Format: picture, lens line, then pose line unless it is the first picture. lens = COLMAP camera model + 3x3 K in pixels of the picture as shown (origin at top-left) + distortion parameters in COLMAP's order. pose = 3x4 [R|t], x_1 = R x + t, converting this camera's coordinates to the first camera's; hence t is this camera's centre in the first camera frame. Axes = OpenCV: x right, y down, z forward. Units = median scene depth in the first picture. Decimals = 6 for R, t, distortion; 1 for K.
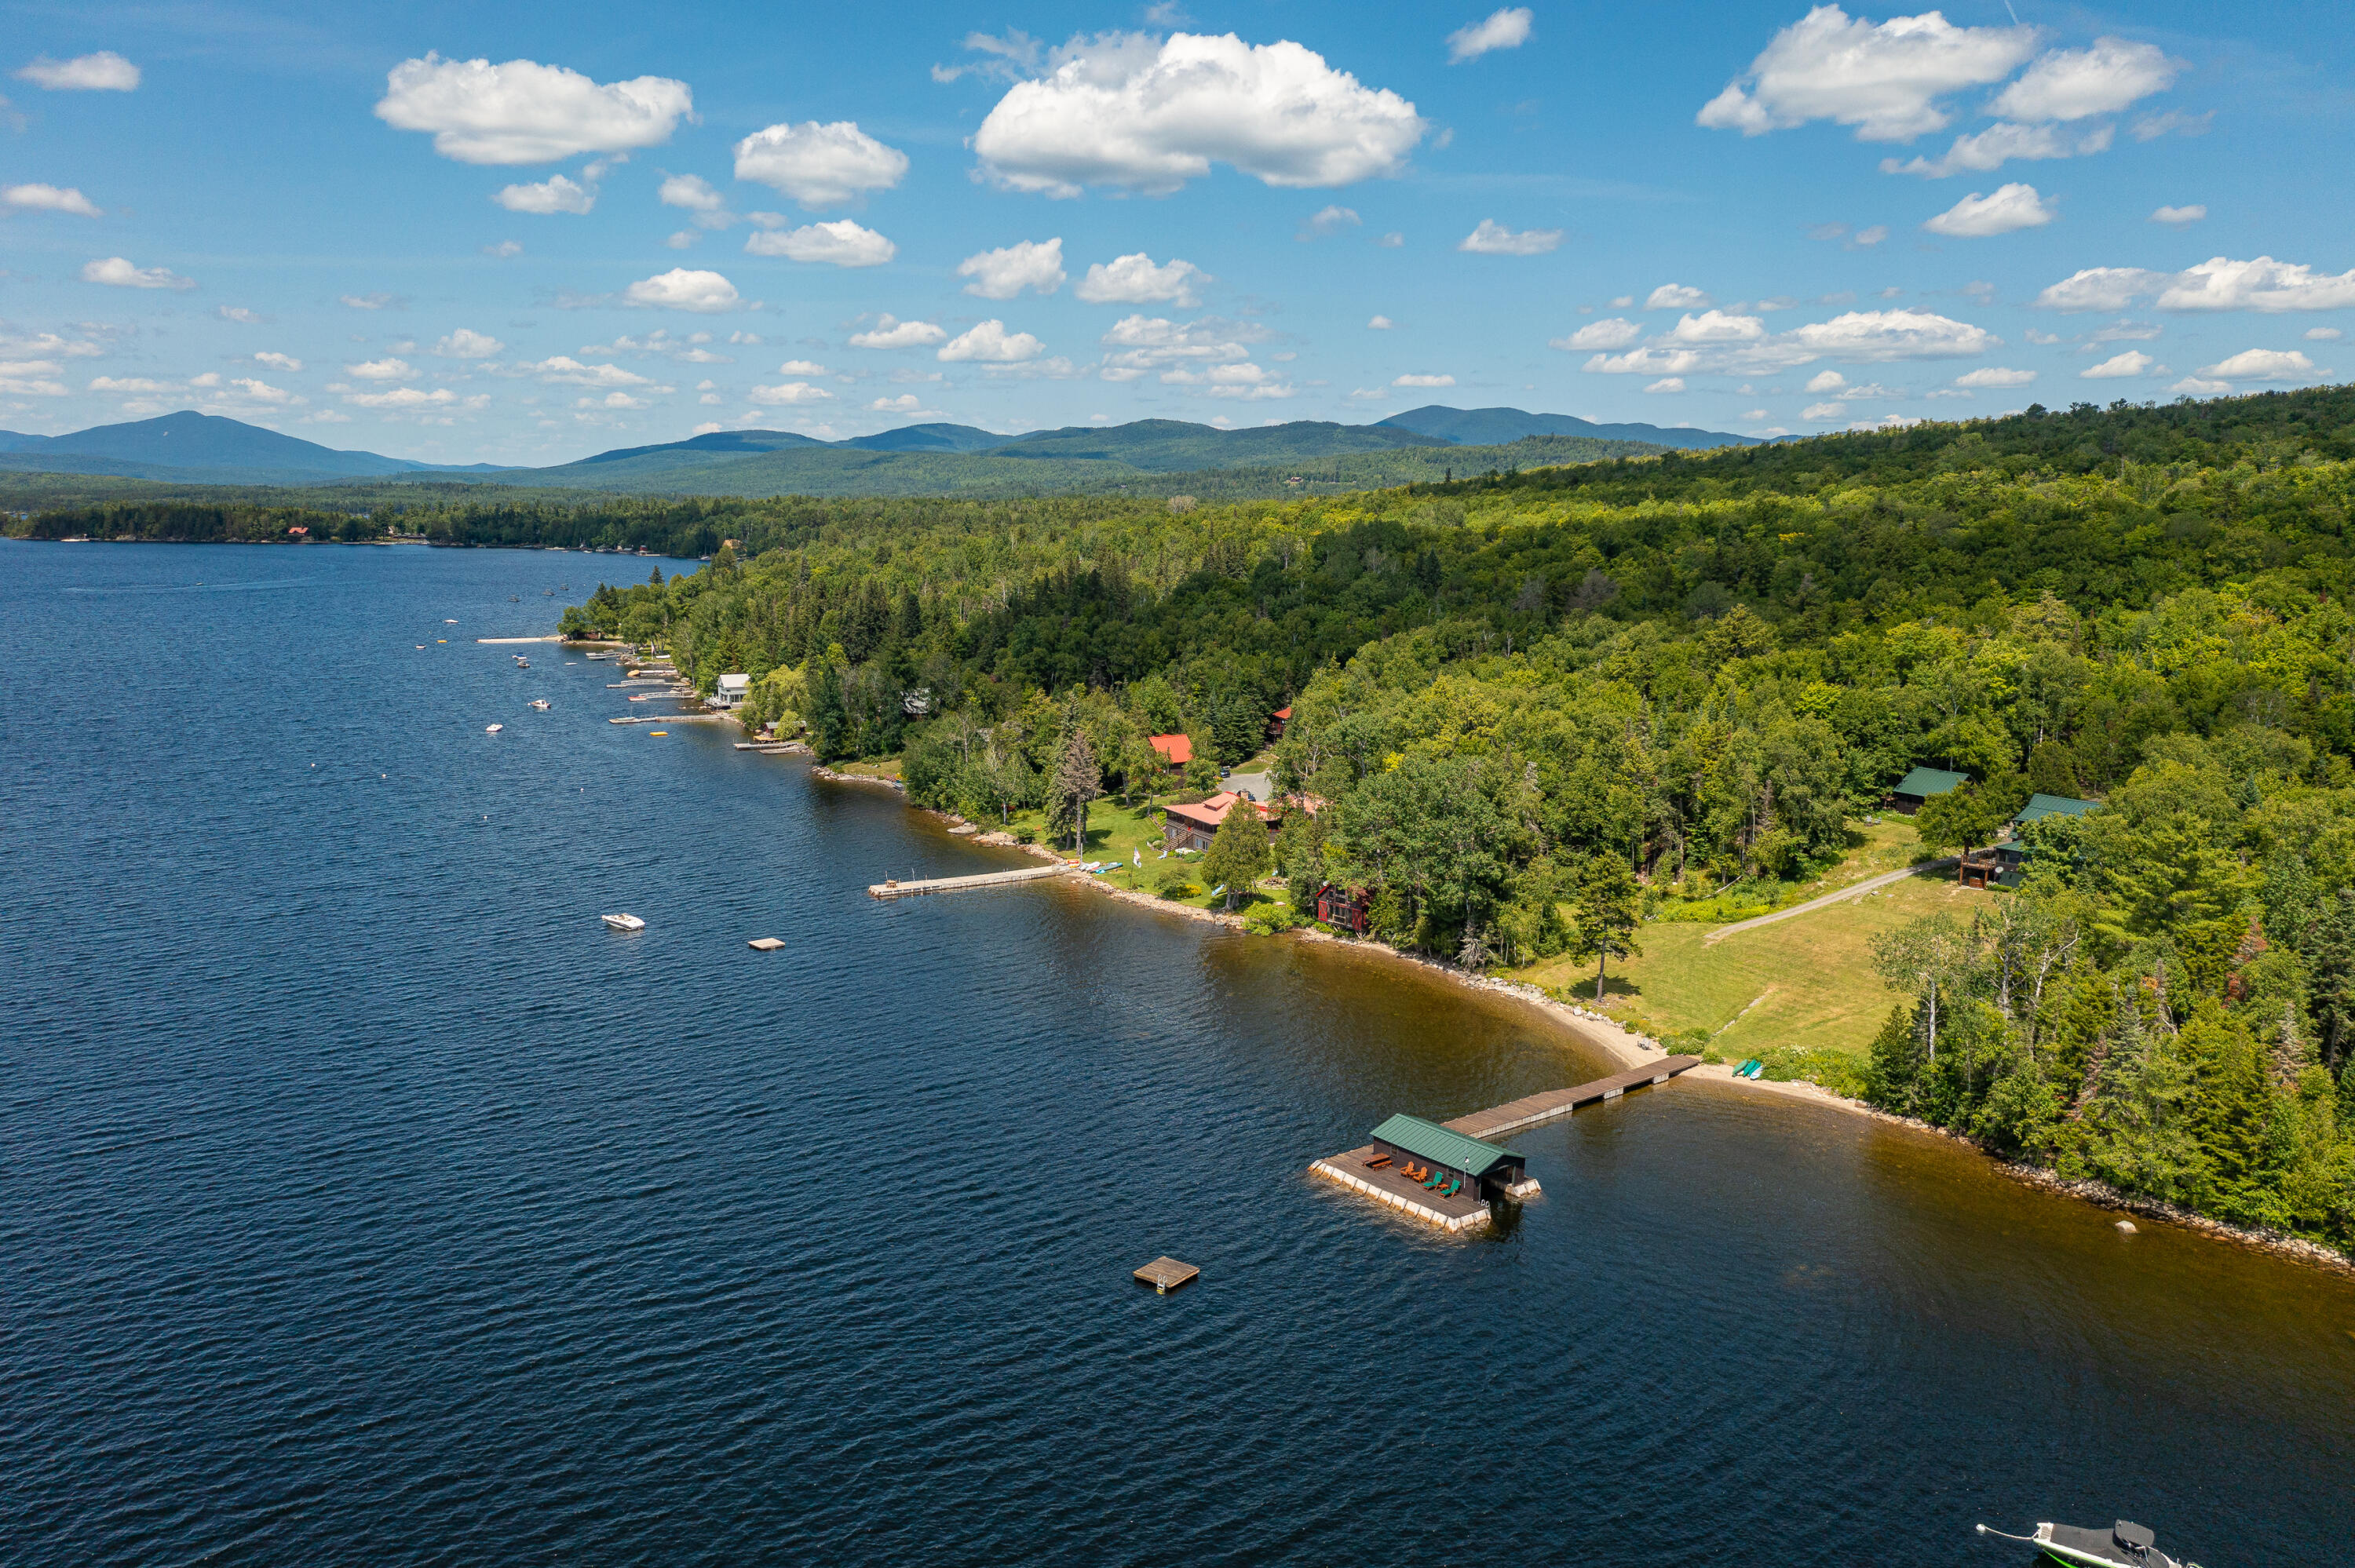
lens RADIAL K [[1897.4, 0, 1168.1], [0, 1897.4, 791.9], [0, 0, 1]] dist [-0.009713, 0.003586]
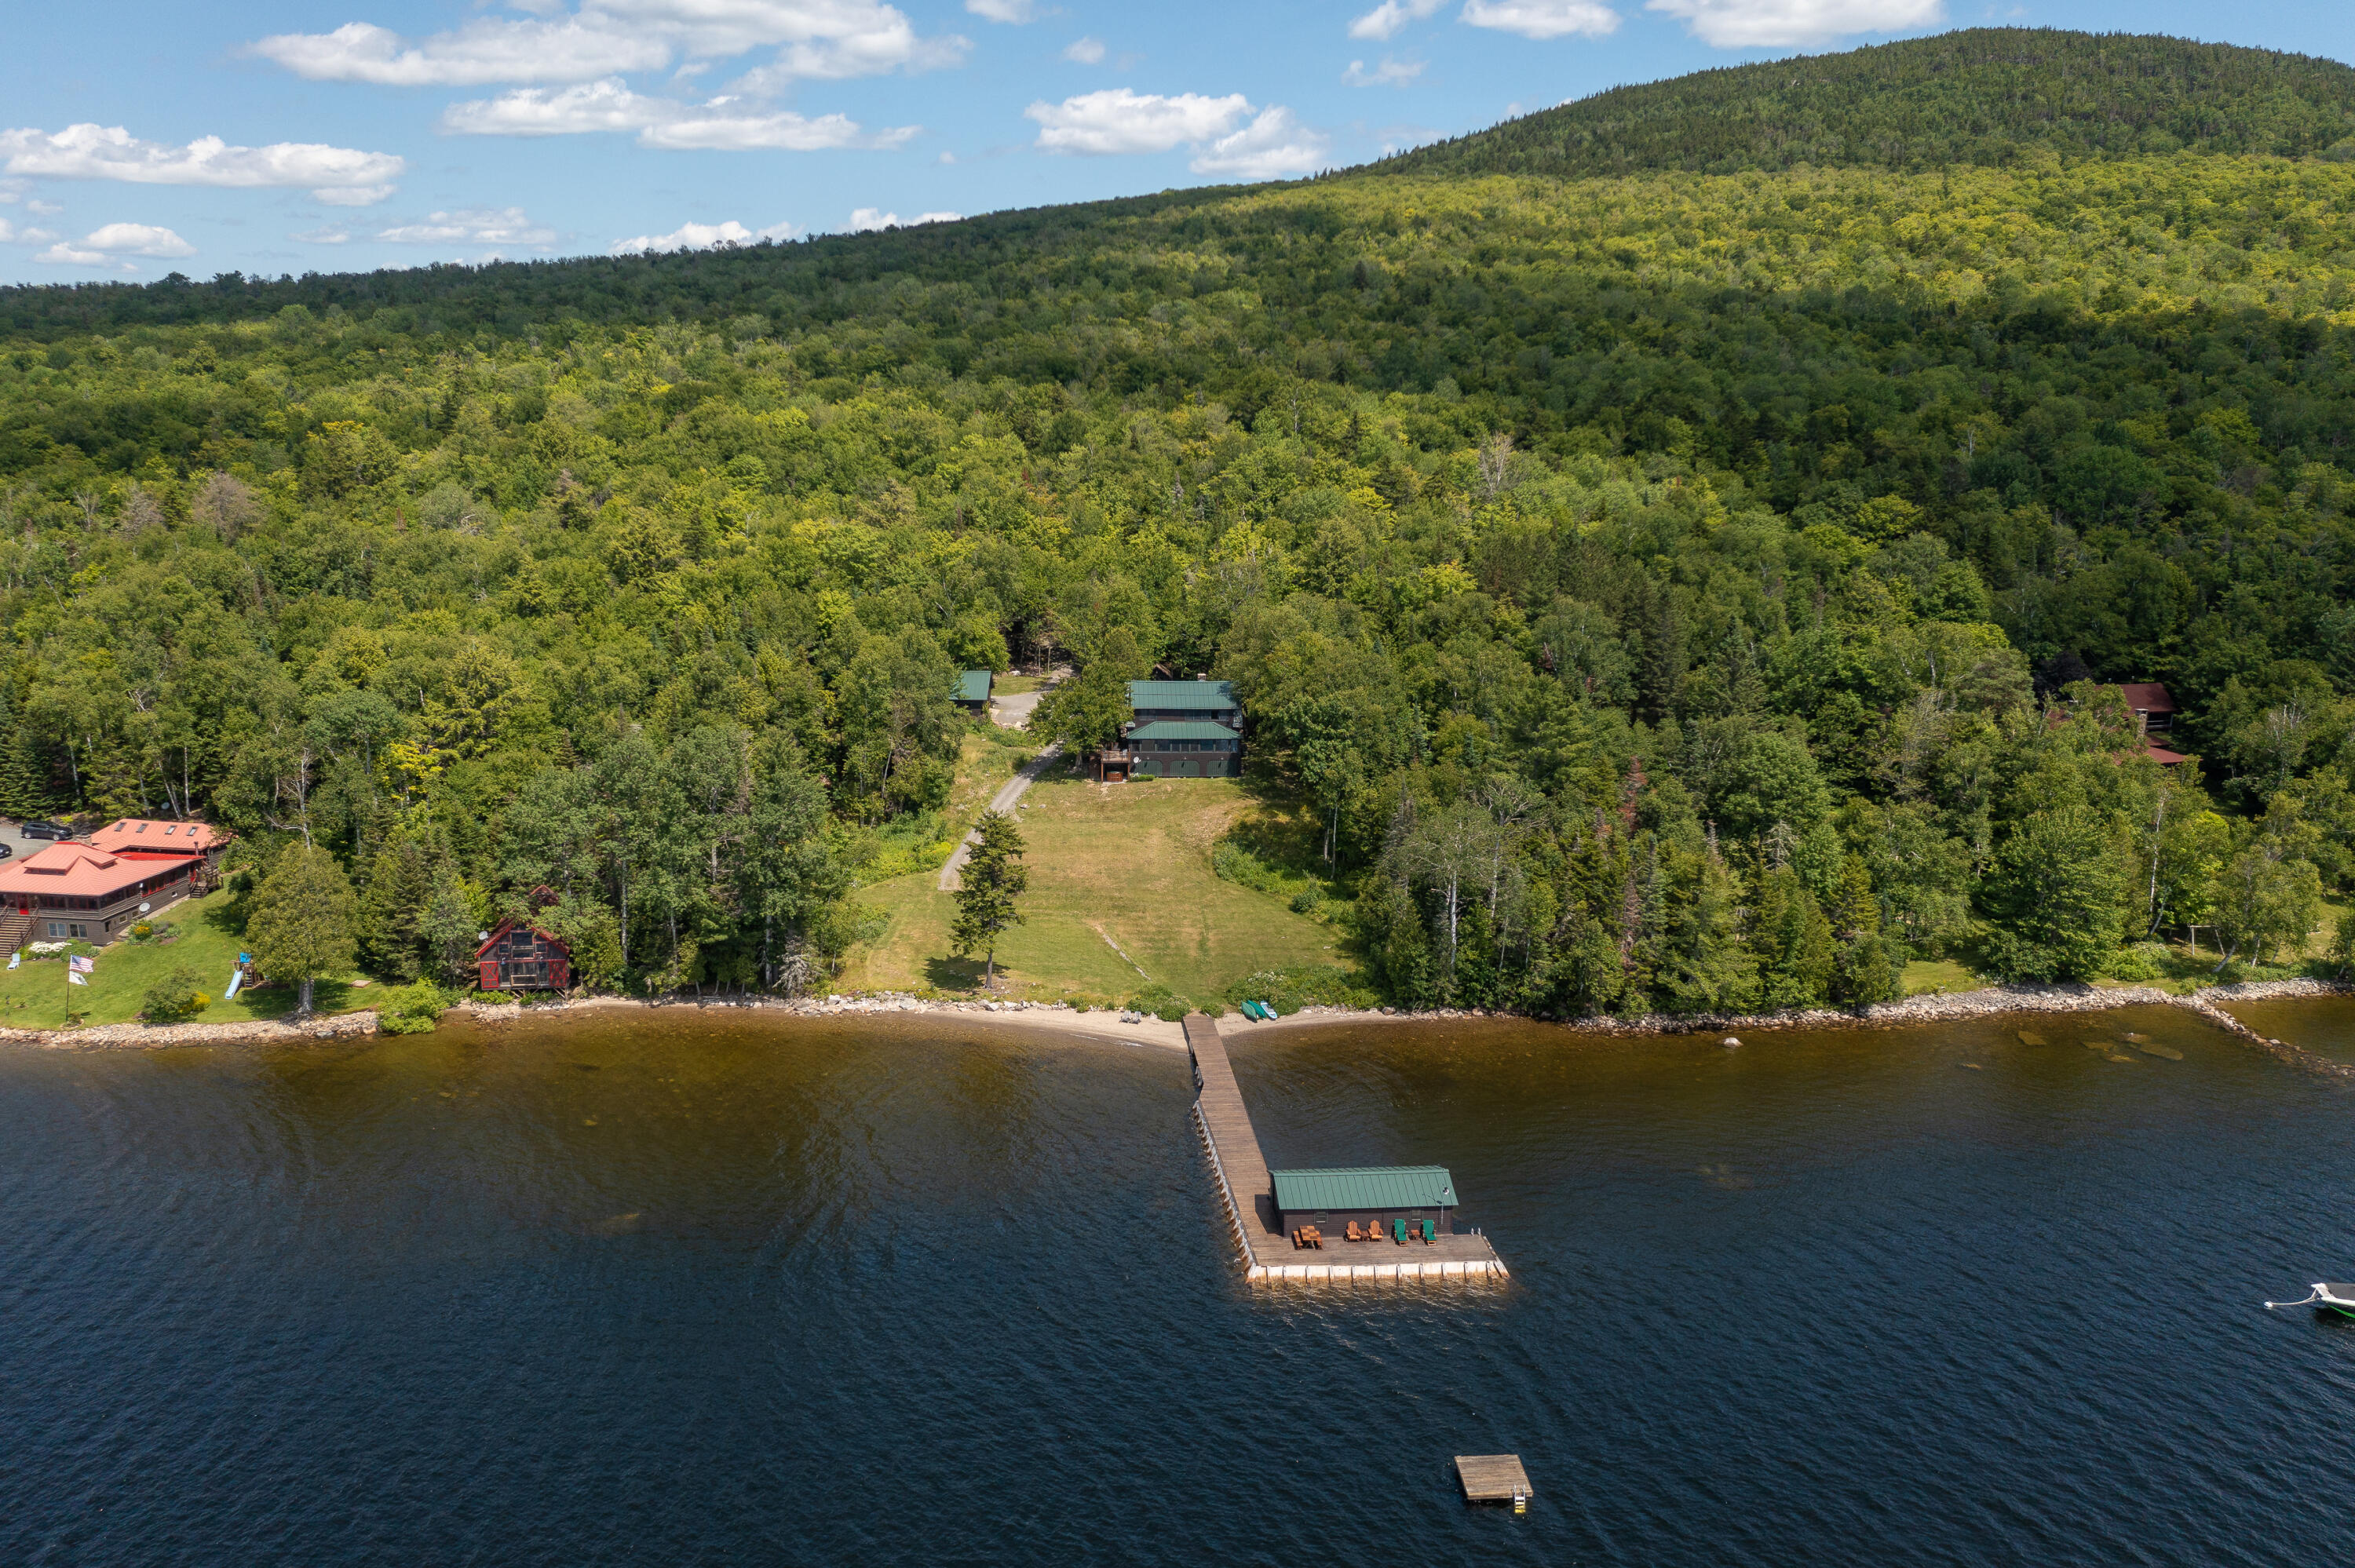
lens RADIAL K [[1897.4, 0, 1168.1], [0, 1897.4, 791.9], [0, 0, 1]] dist [-0.009713, 0.003586]
pose [[0.536340, -0.177881, 0.825044, -0.392644], [0.123993, 0.983538, 0.131447, -0.073624], [-0.834844, 0.031800, 0.549567, 0.431810]]
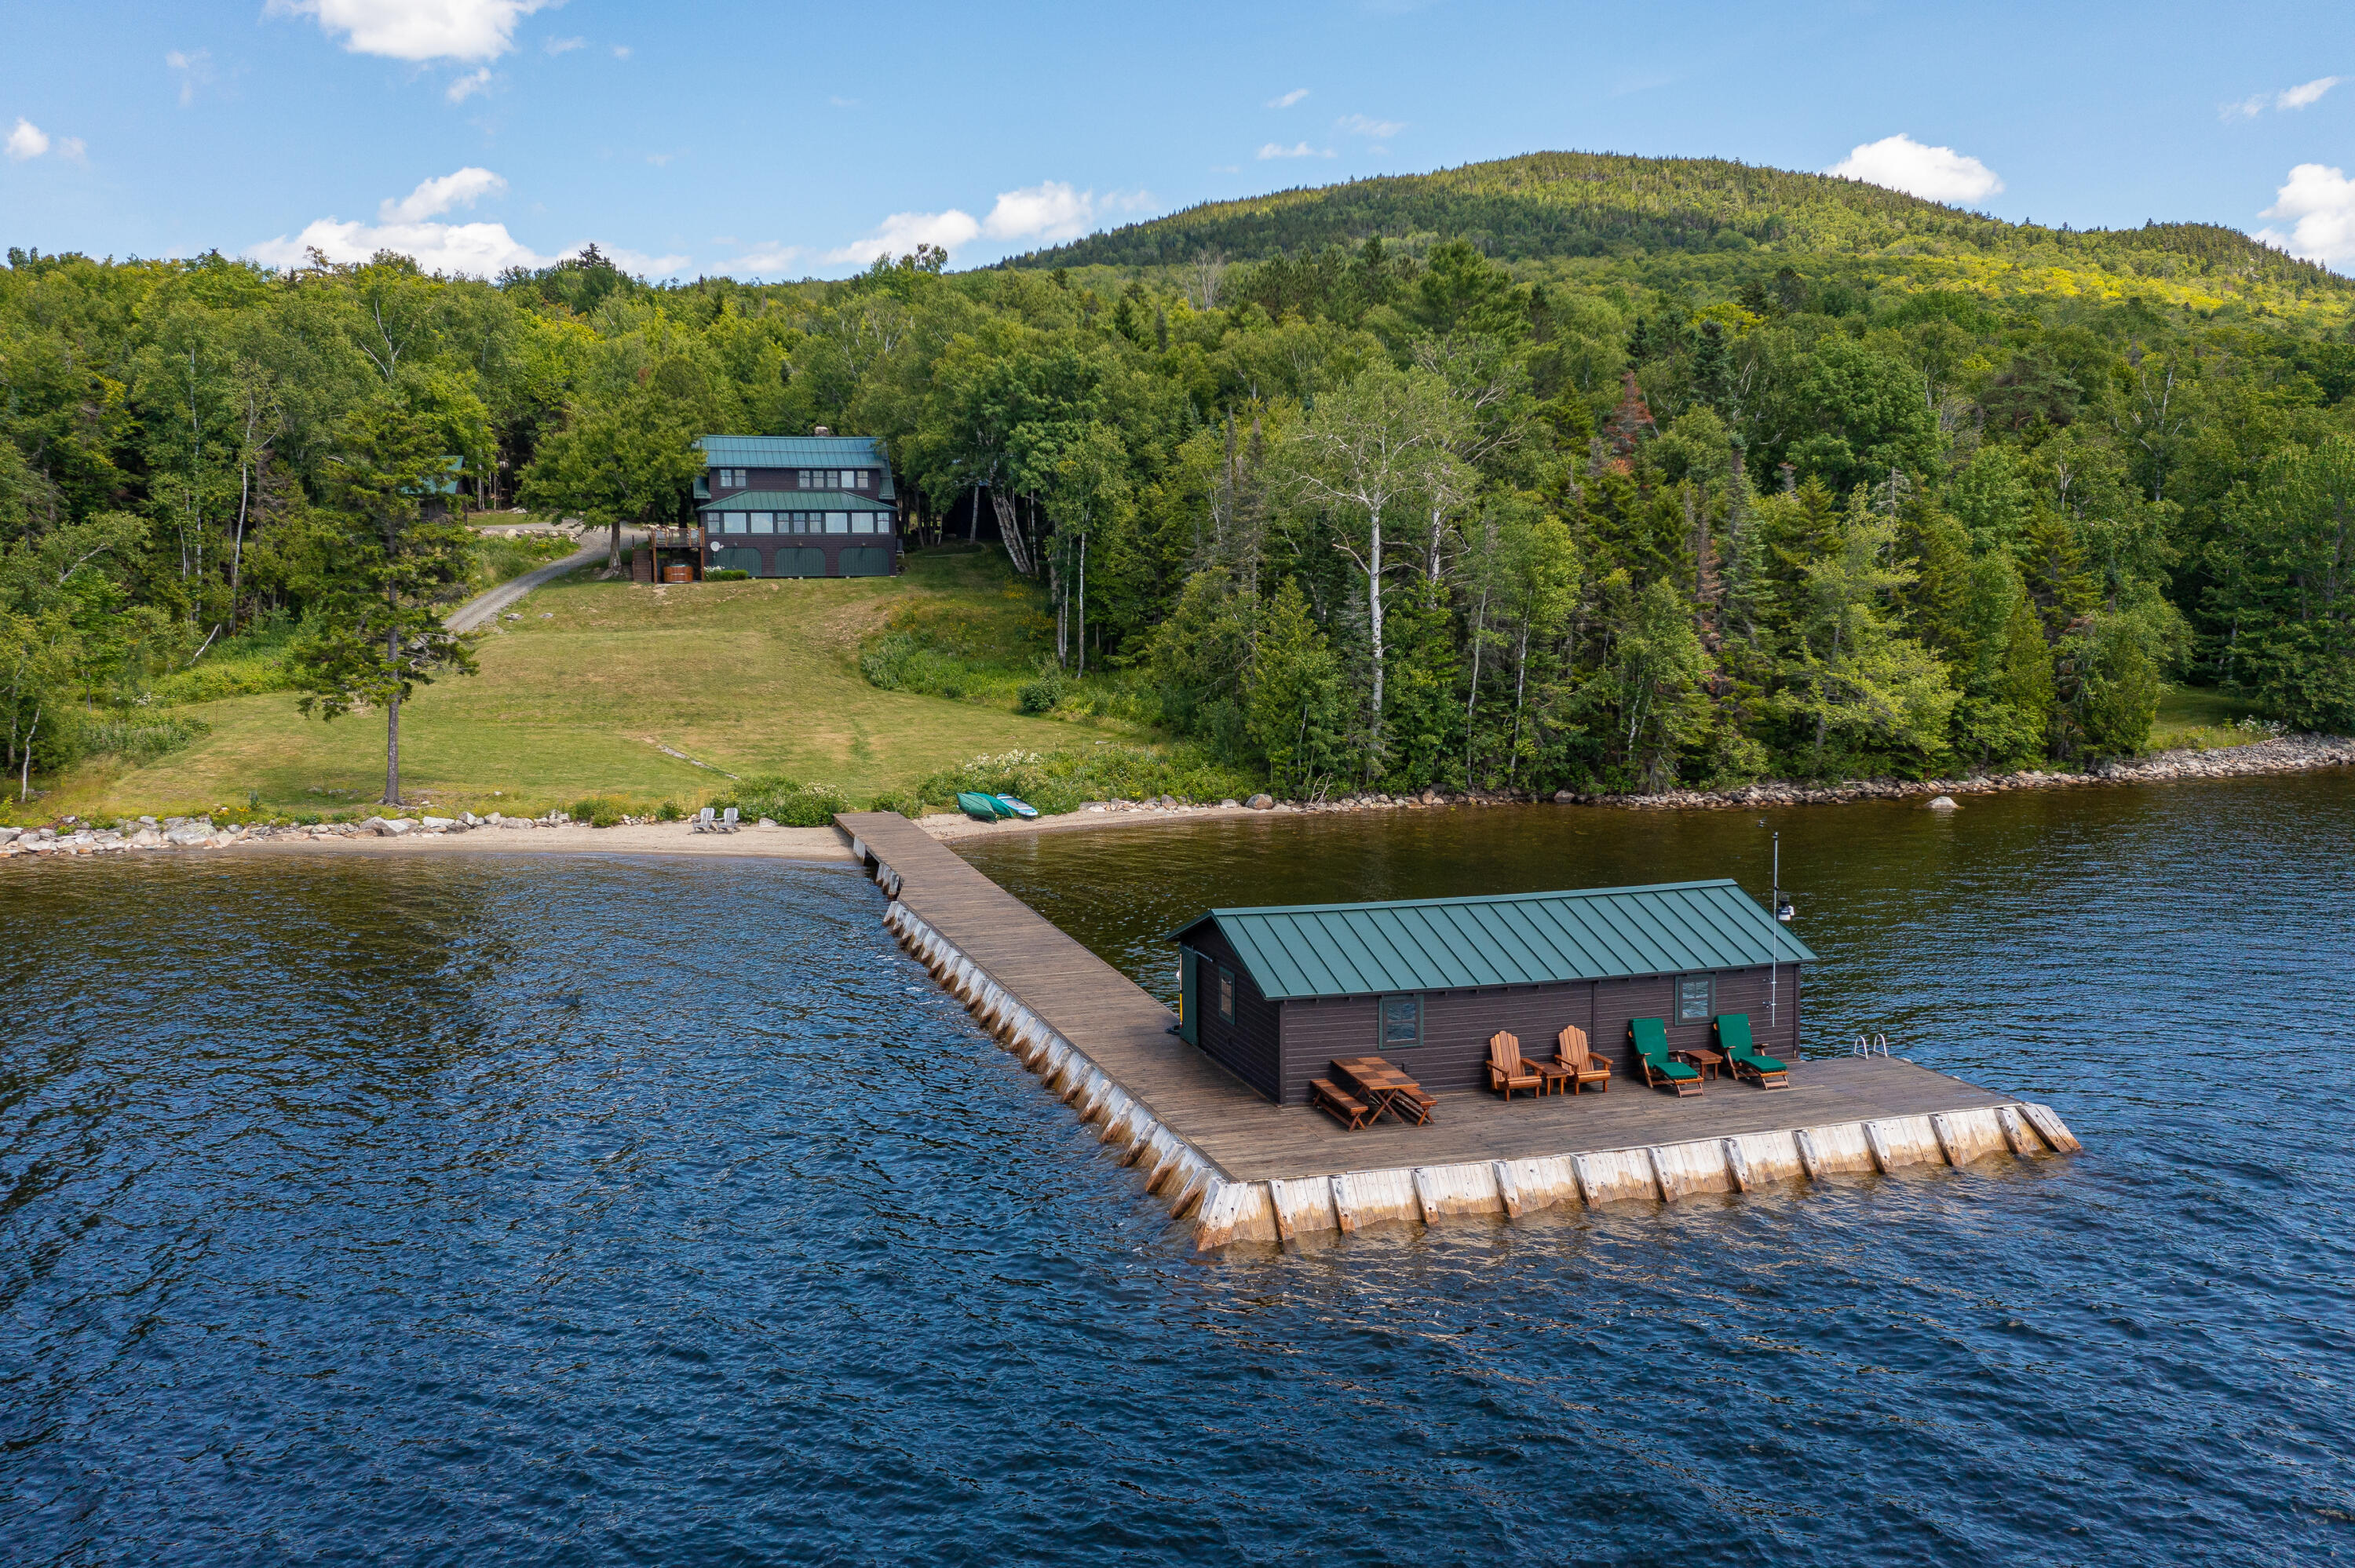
lens RADIAL K [[1897.4, 0, 1168.1], [0, 1897.4, 791.9], [0, 0, 1]] dist [-0.009713, 0.003586]
pose [[0.341537, -0.108878, 0.933541, -0.071954], [0.153503, 0.986392, 0.058883, 0.103783], [-0.927248, 0.123190, 0.353602, 0.673833]]
